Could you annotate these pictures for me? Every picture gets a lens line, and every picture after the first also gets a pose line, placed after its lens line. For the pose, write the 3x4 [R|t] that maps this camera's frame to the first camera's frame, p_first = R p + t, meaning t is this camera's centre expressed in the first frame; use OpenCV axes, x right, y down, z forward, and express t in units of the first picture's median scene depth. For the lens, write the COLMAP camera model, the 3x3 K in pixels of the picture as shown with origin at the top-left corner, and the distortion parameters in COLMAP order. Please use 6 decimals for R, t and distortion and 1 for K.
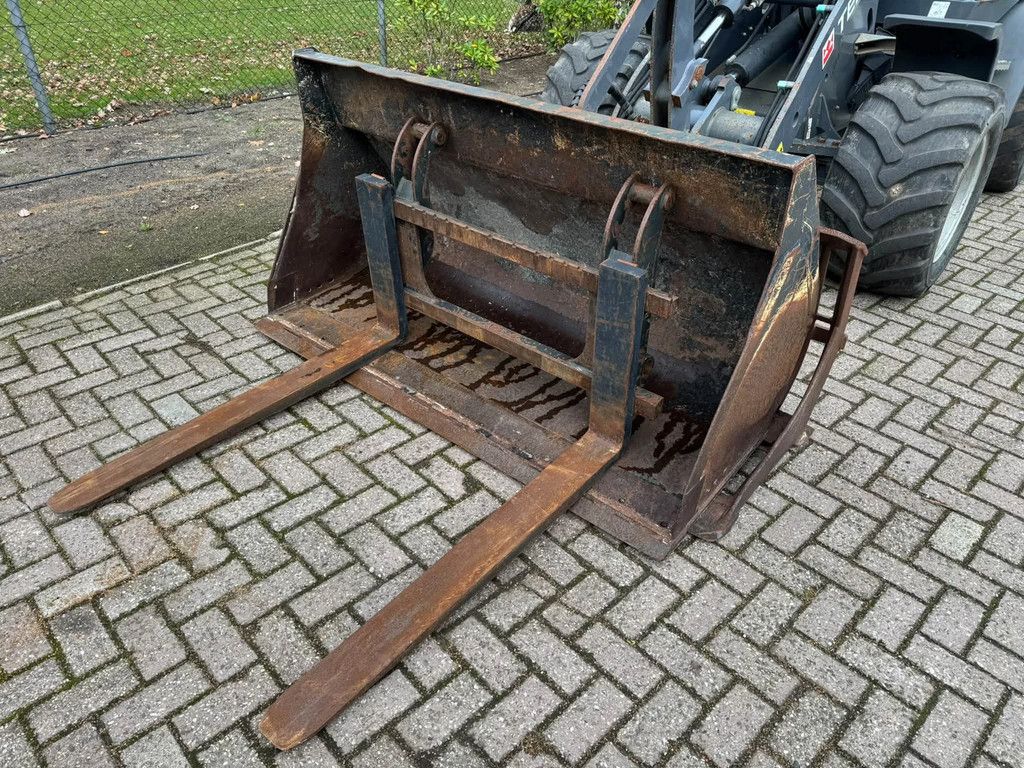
lens RADIAL K [[725.5, 0, 544.7], [0, 725.5, 384.0], [0, 0, 1]] dist [0.077480, -0.063762]
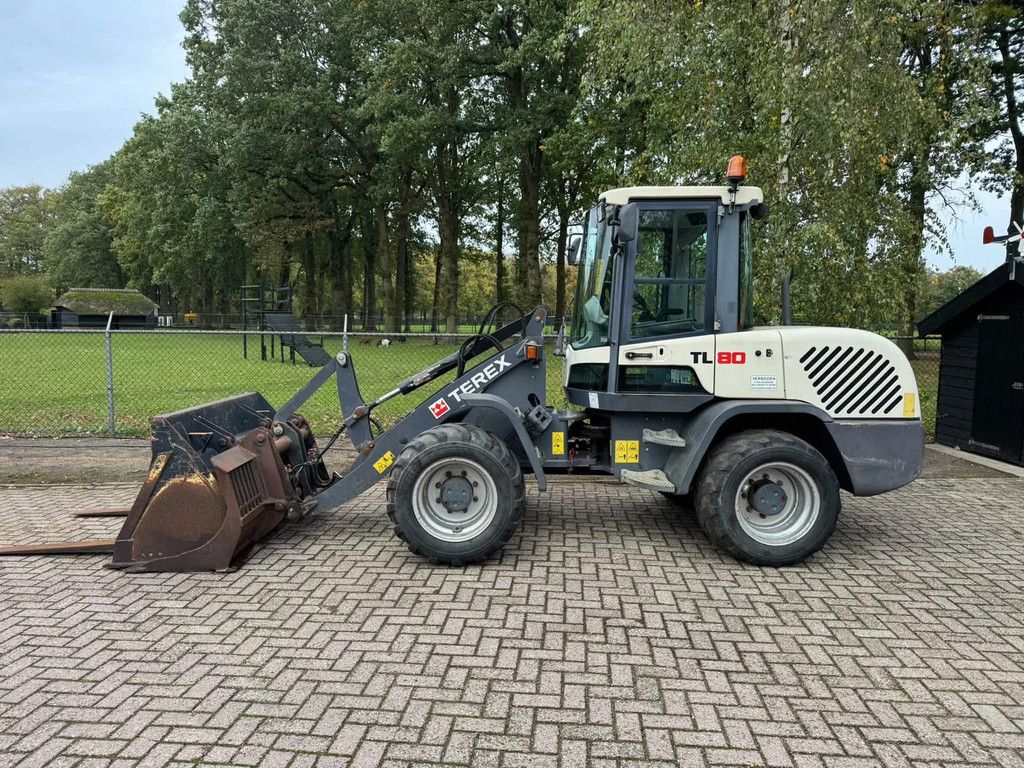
lens RADIAL K [[714.7, 0, 512.0], [0, 714.7, 384.0], [0, 0, 1]] dist [0.082026, -0.117232]
pose [[0.640156, 0.010607, -0.768172, 1.911181], [-0.396726, 0.860827, -0.318724, -0.035979], [0.657882, 0.508787, 0.555272, 0.156356]]
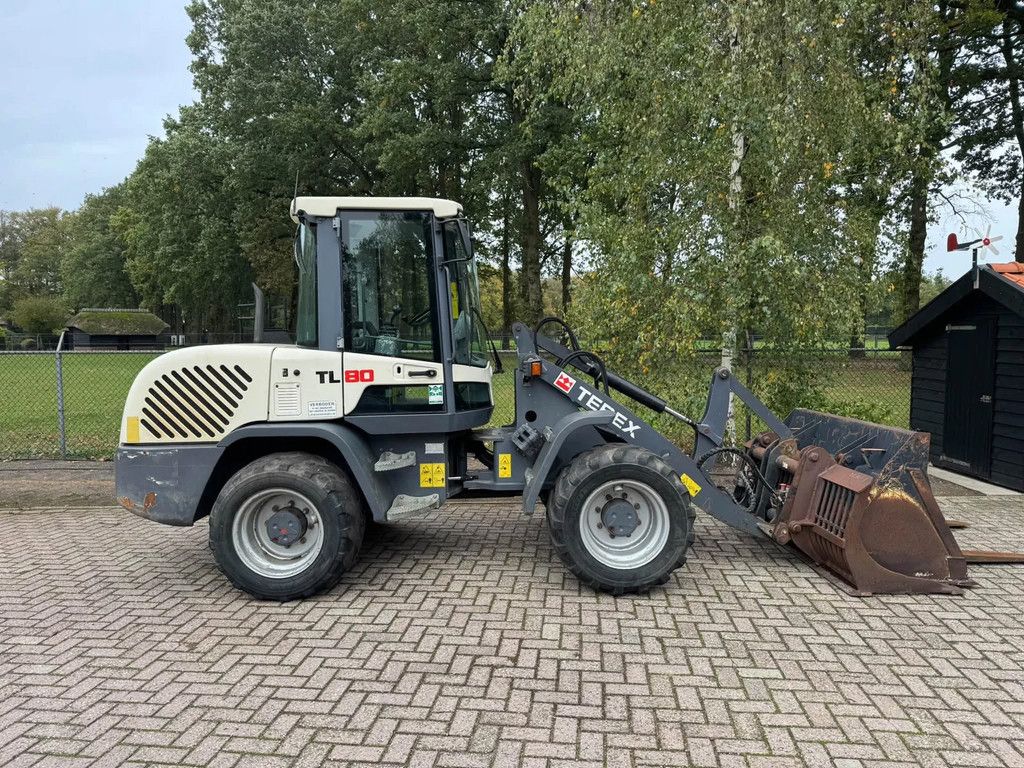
lens RADIAL K [[714.7, 0, 512.0], [0, 714.7, 384.0], [0, 0, 1]] dist [0.082026, -0.117232]
pose [[0.622317, -0.011650, -0.782679, 2.018519], [-0.395553, 0.858152, -0.327282, -0.177303], [0.675470, 0.513264, 0.529434, 0.375626]]
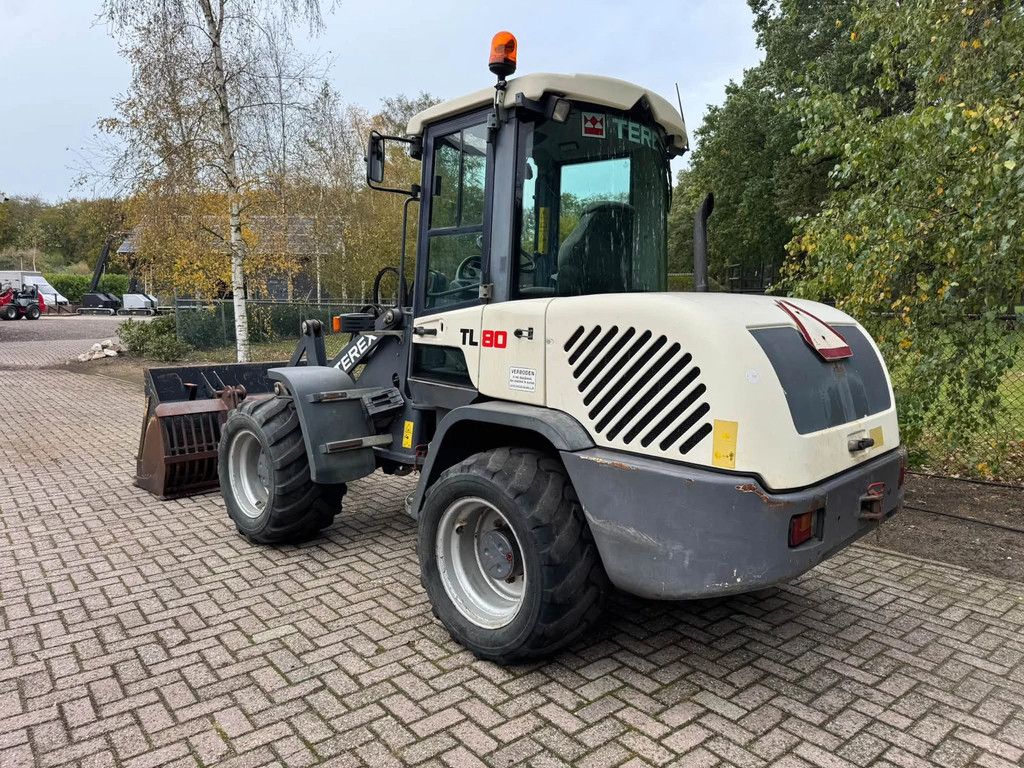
lens RADIAL K [[723.1, 0, 501.3], [0, 723.1, 369.0], [0, 0, 1]] dist [0.040224, -0.037785]
pose [[-0.118941, 0.035644, -0.992261, 2.090987], [-0.557612, 0.824479, 0.096457, -0.910184], [0.821536, 0.564769, -0.078189, 1.529966]]
